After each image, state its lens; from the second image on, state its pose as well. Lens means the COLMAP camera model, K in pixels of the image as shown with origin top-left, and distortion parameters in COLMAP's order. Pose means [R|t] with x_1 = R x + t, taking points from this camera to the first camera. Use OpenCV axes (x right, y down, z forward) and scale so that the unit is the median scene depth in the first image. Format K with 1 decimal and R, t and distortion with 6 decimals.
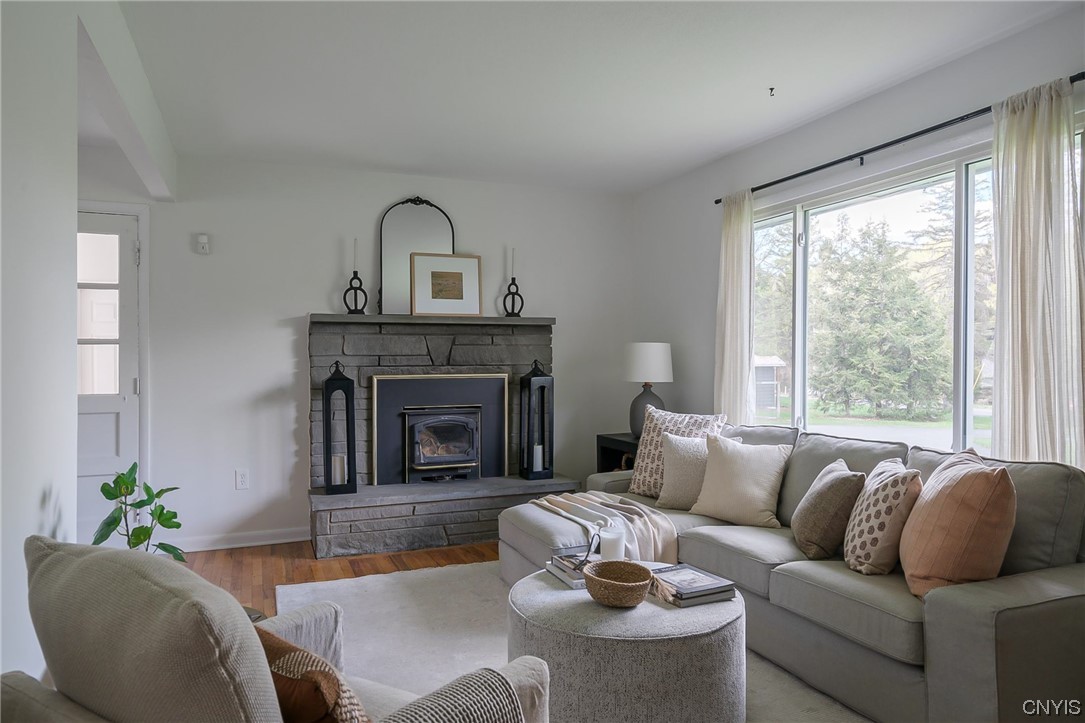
lens RADIAL K [[725.5, 0, 527.5], [0, 725.5, 362.1], [0, 0, 1]] dist [0.006022, 0.007811]
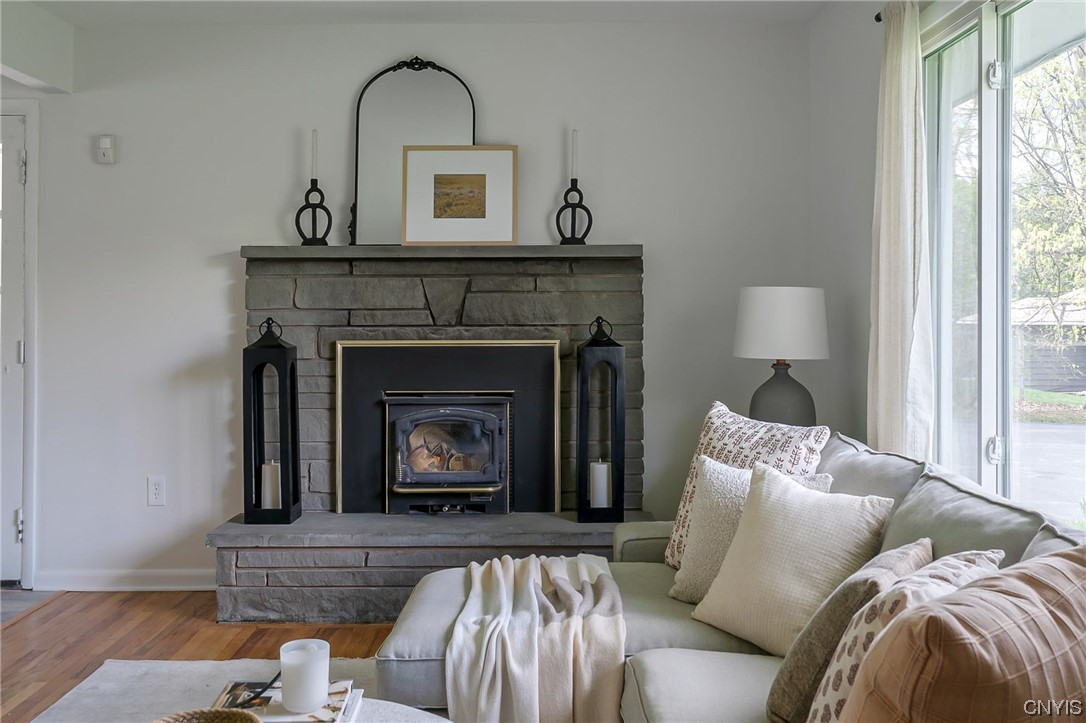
lens RADIAL K [[1082.2, 0, 529.4], [0, 1082.2, 296.1], [0, 0, 1]] dist [0.010760, 0.000000]
pose [[0.929844, -0.002782, -0.367942, 0.300226], [-0.004013, 0.999835, -0.017702, -0.004679], [0.367931, 0.017936, 0.929680, 0.176498]]
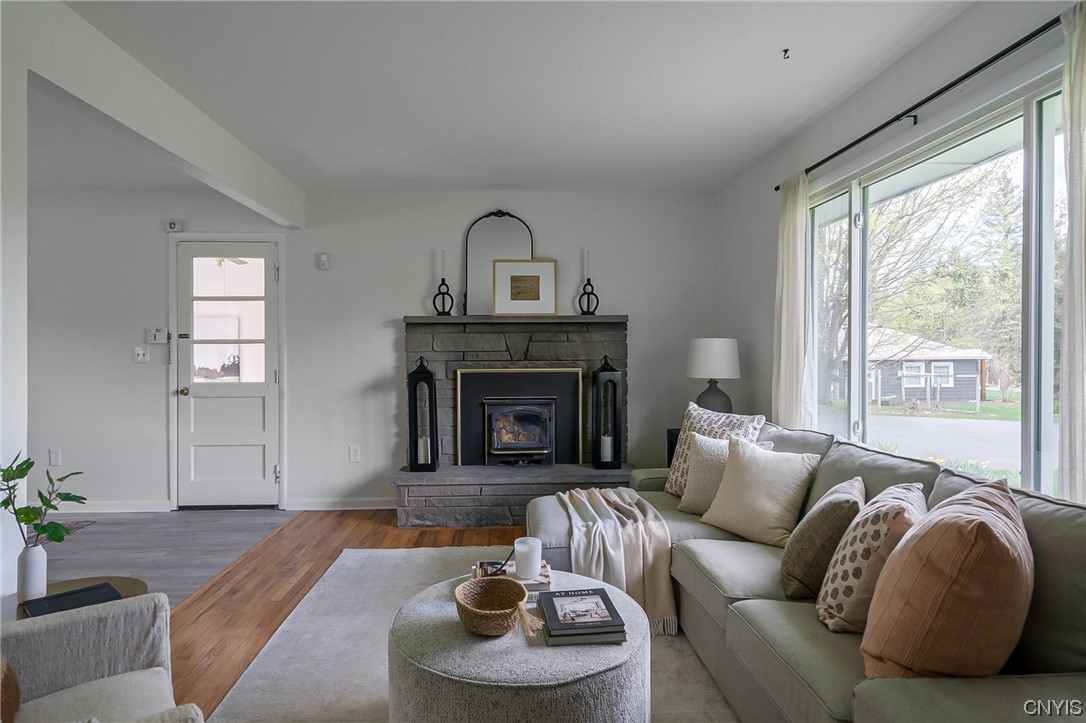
lens RADIAL K [[598.1, 0, 517.7], [0, 598.1, 353.6], [0, 0, 1]] dist [0.003984, 0.001390]
pose [[0.941785, -0.000470, -0.336215, 0.195762], [-0.000124, 0.999998, -0.001743, -0.004446], [0.336215, 0.001683, 0.941784, 0.147217]]
